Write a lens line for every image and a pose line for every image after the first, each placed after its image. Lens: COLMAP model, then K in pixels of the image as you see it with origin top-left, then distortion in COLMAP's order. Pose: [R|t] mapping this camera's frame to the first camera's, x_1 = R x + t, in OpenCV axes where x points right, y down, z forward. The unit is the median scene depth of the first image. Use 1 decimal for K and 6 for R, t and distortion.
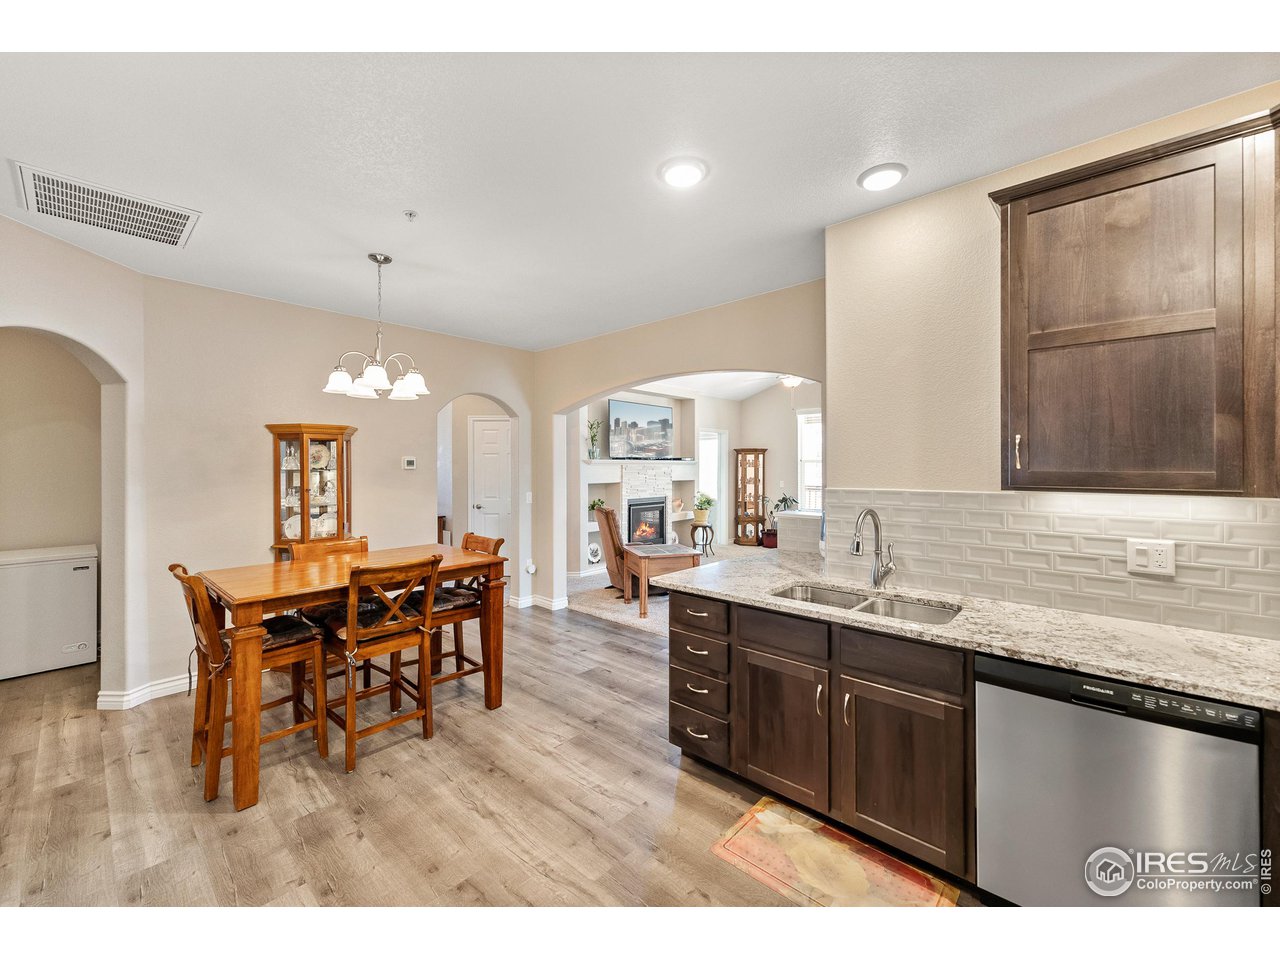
lens RADIAL K [[514.0, 0, 642.3], [0, 514.0, 474.6], [0, 0, 1]] dist [0.000630, -0.000336]
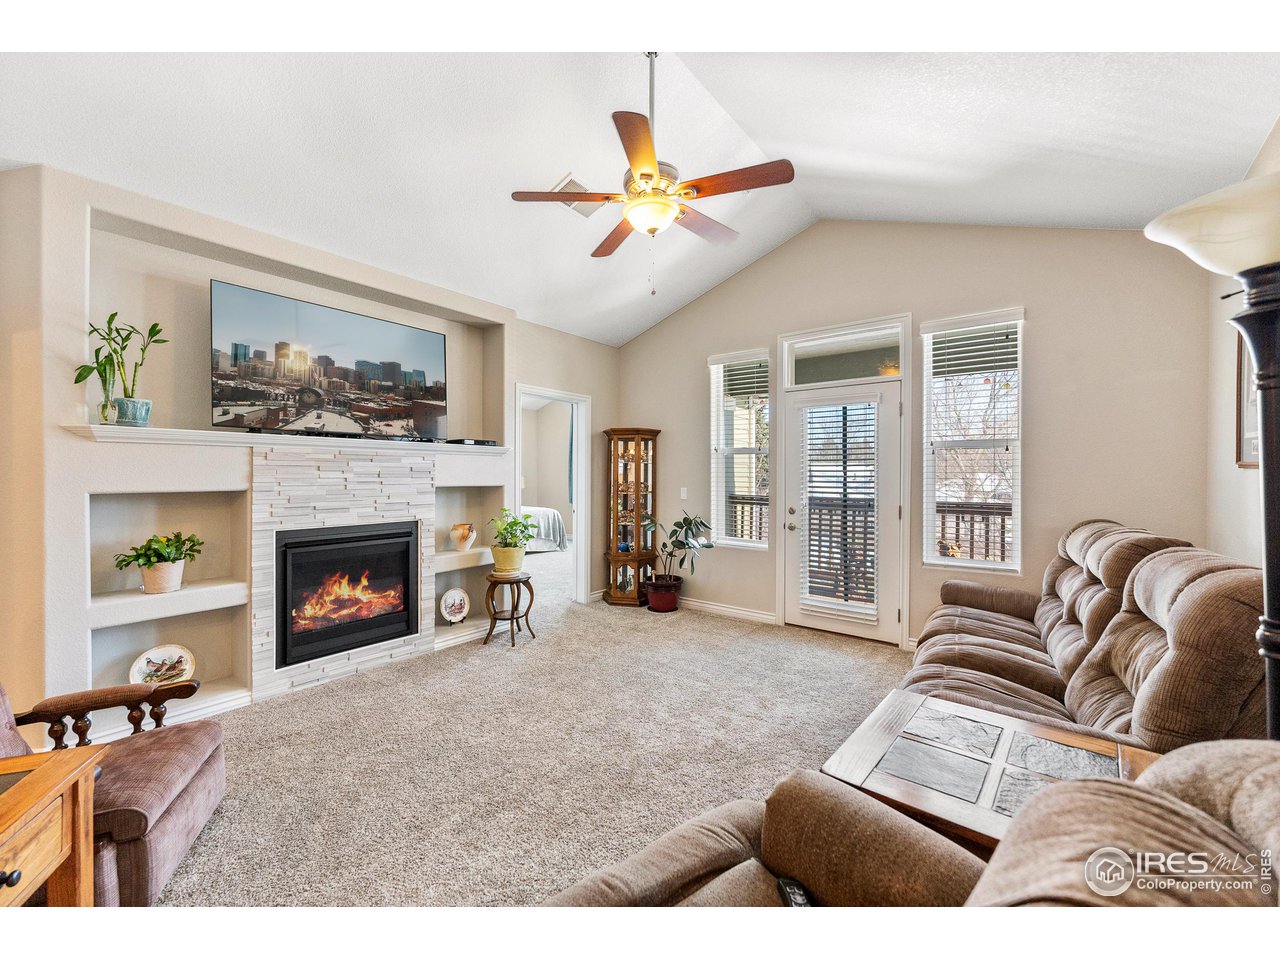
lens RADIAL K [[514.0, 0, 643.1], [0, 514.0, 482.5], [0, 0, 1]] dist [0.000630, -0.000336]
pose [[0.996890, 0.007707, 0.078428, 0.202477], [-0.007965, 0.999964, 0.002974, 0.005037], [-0.078402, -0.003590, 0.996915, 0.497064]]
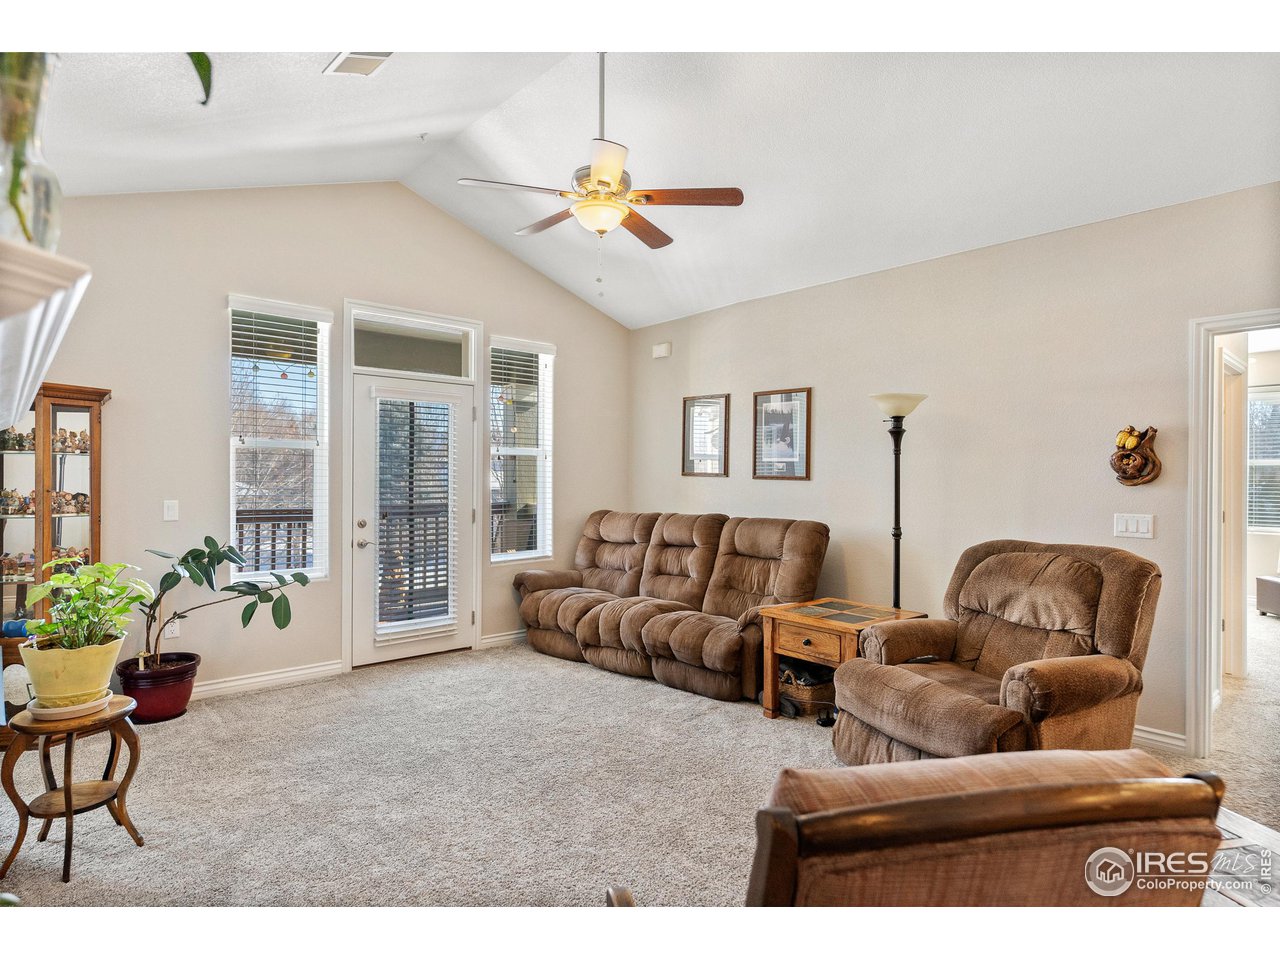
lens RADIAL K [[703.6, 0, 641.3], [0, 703.6, 479.3], [0, 0, 1]] dist [0.001242, -0.001287]
pose [[0.094442, 0.003095, 0.995526, -0.156487], [0.003255, 0.999989, -0.003418, 0.001188], [-0.995525, 0.003564, 0.094431, 0.728068]]
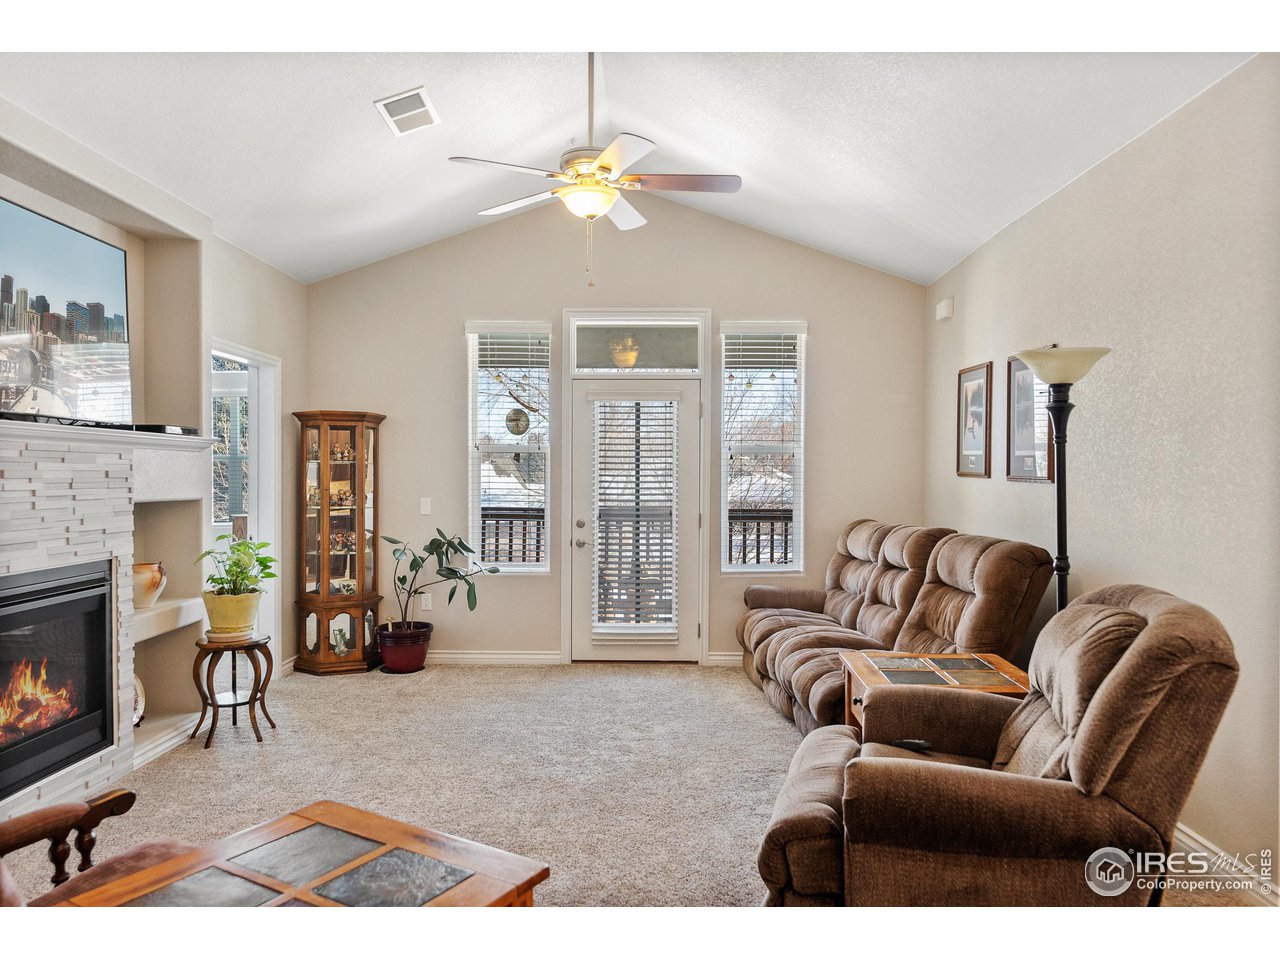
lens RADIAL K [[851.2, 0, 643.2], [0, 851.2, 493.8], [0, 0, 1]] dist [-0.001807, 0.001657]
pose [[0.746260, -0.007026, 0.665618, -0.044375], [-0.000561, 0.999937, 0.011184, 0.001266], [-0.665655, -0.008720, 0.746209, 0.436527]]
